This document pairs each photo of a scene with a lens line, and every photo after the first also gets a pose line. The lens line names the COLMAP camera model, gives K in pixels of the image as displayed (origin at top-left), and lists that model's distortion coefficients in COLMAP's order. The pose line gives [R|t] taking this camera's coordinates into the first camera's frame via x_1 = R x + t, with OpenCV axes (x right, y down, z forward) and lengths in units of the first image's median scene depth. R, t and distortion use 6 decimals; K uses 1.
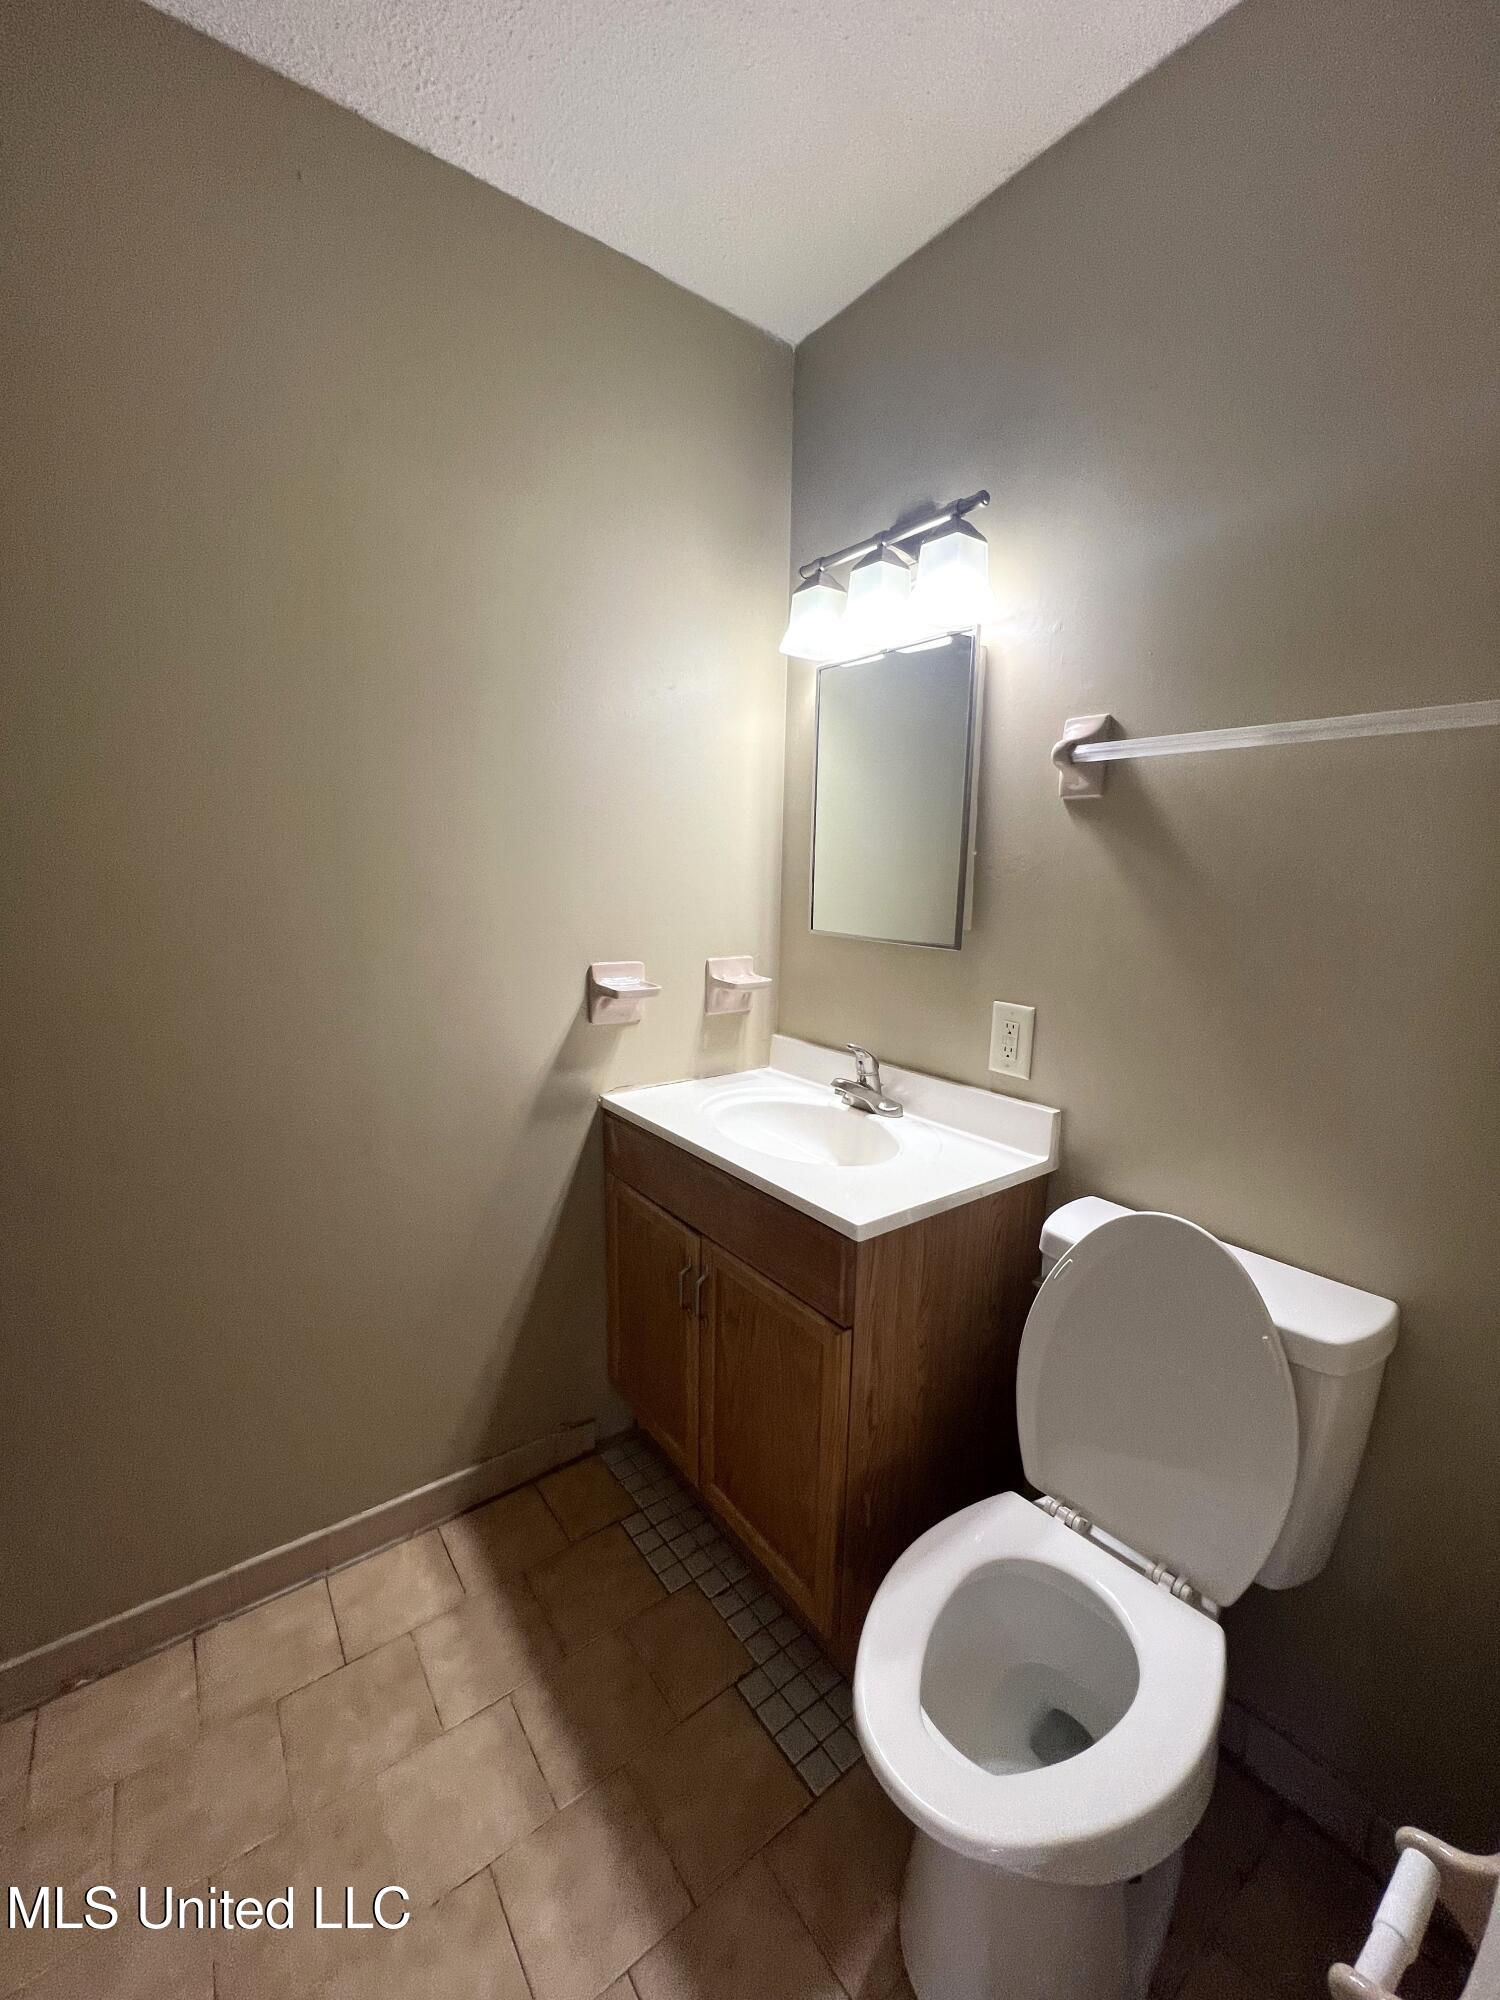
lens RADIAL K [[799.1, 0, 753.7], [0, 799.1, 996.5], [0, 0, 1]] dist [-0.001395, -0.000187]
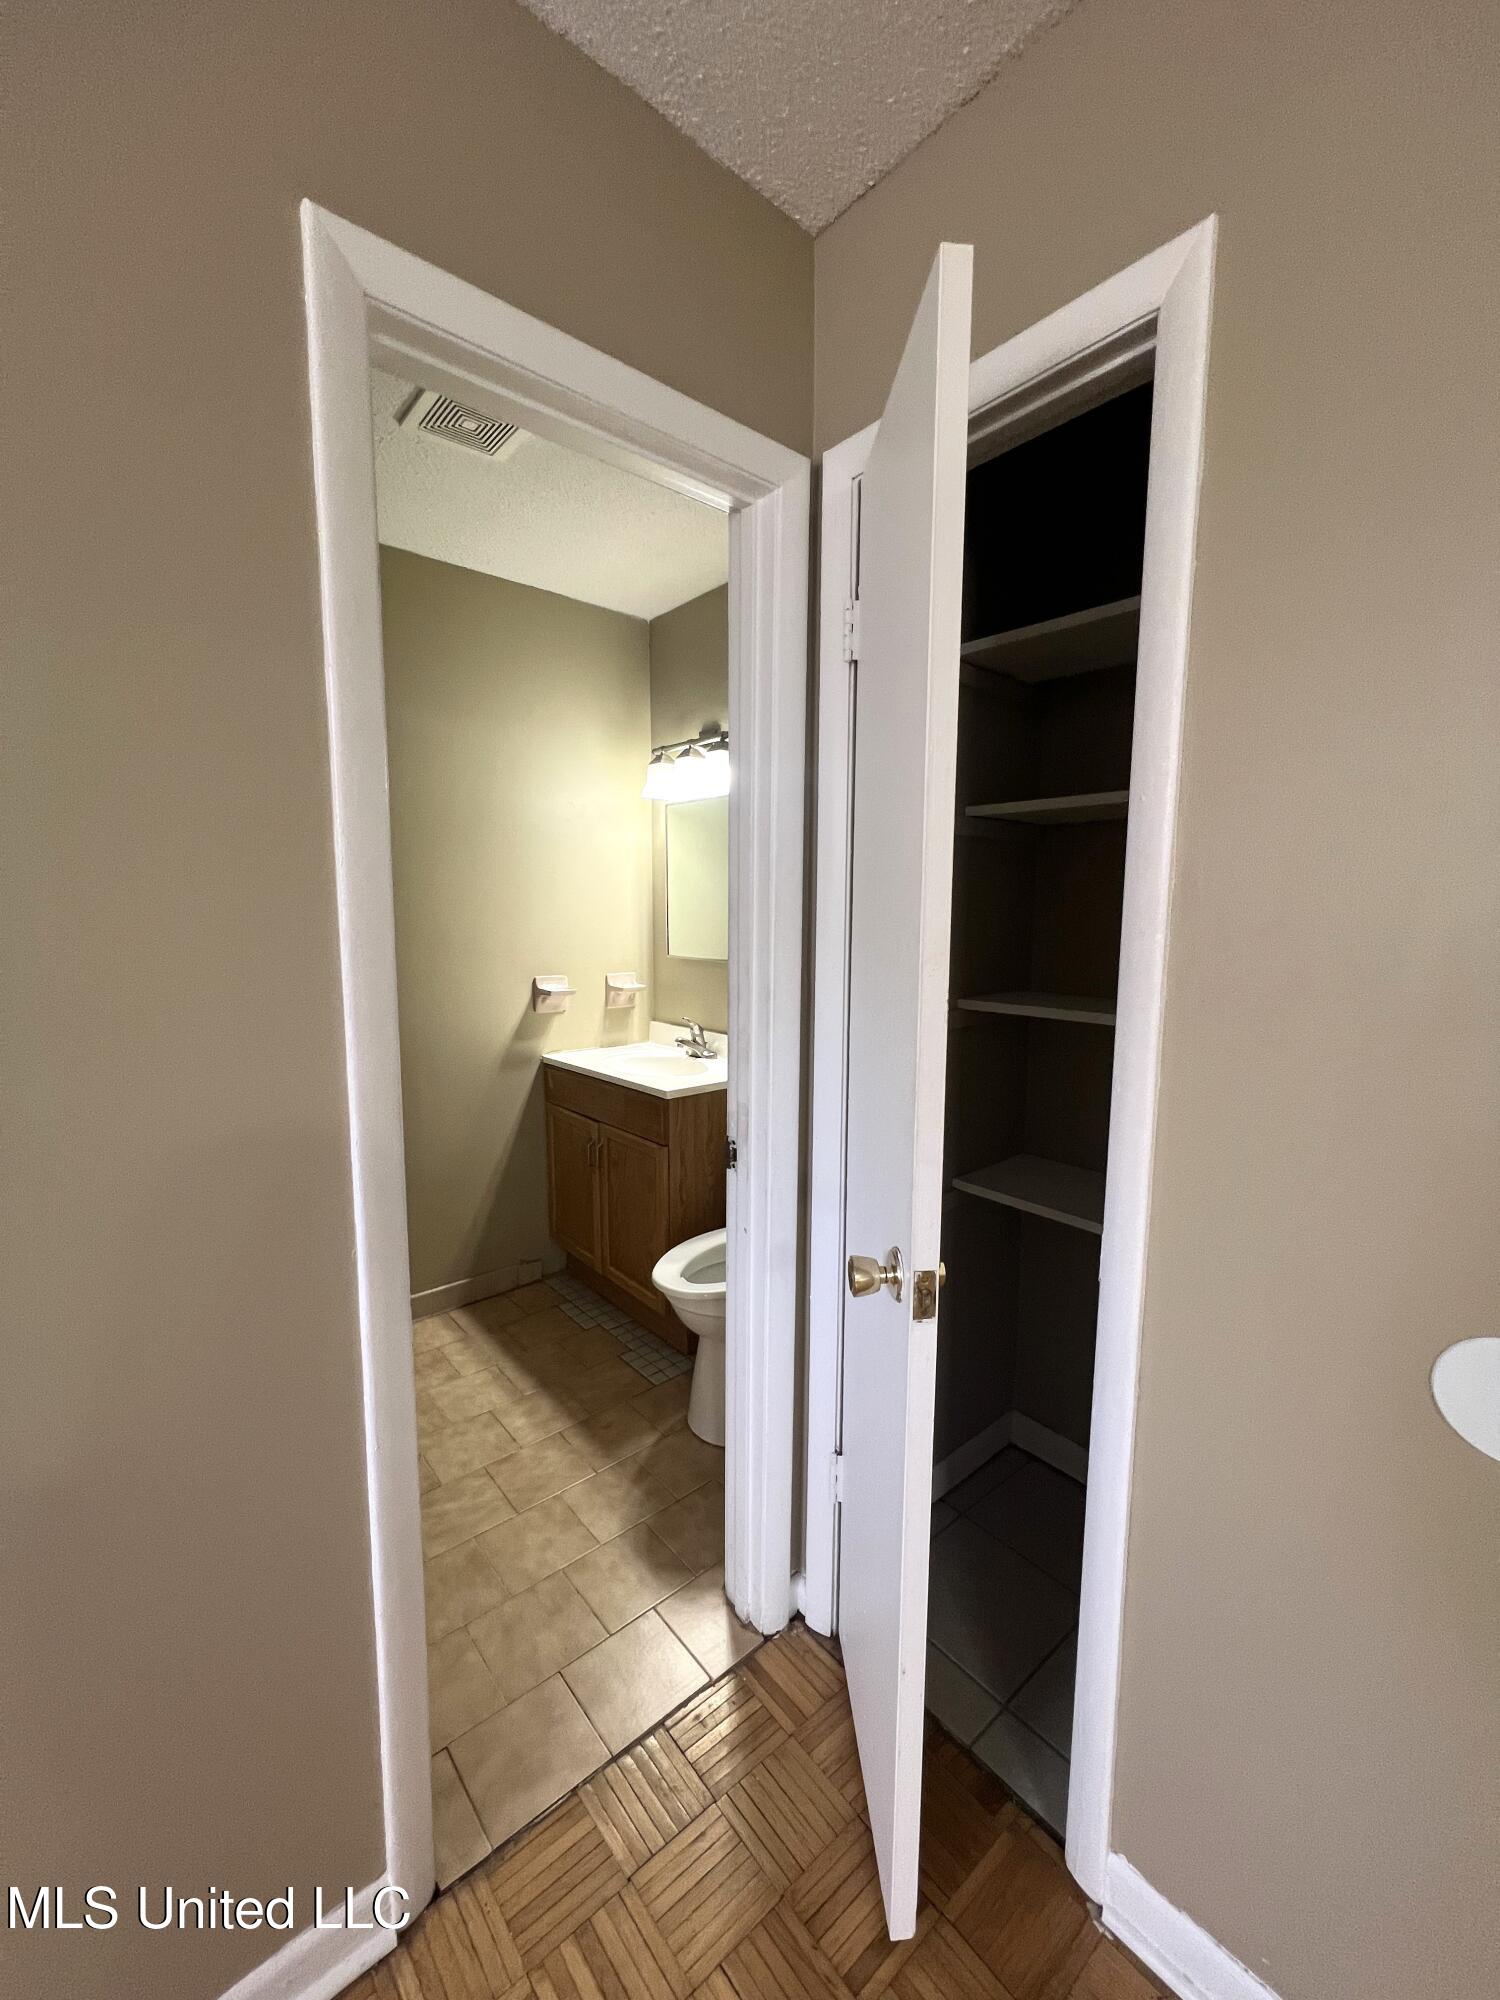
lens RADIAL K [[799.1, 0, 753.2], [0, 799.1, 998.6], [0, 0, 1]] dist [-0.001395, -0.000187]
pose [[0.997489, -0.023058, 0.066960, 0.149143], [0.026290, 0.998511, -0.047793, 0.101682], [-0.065758, 0.049434, 0.996610, -0.746454]]
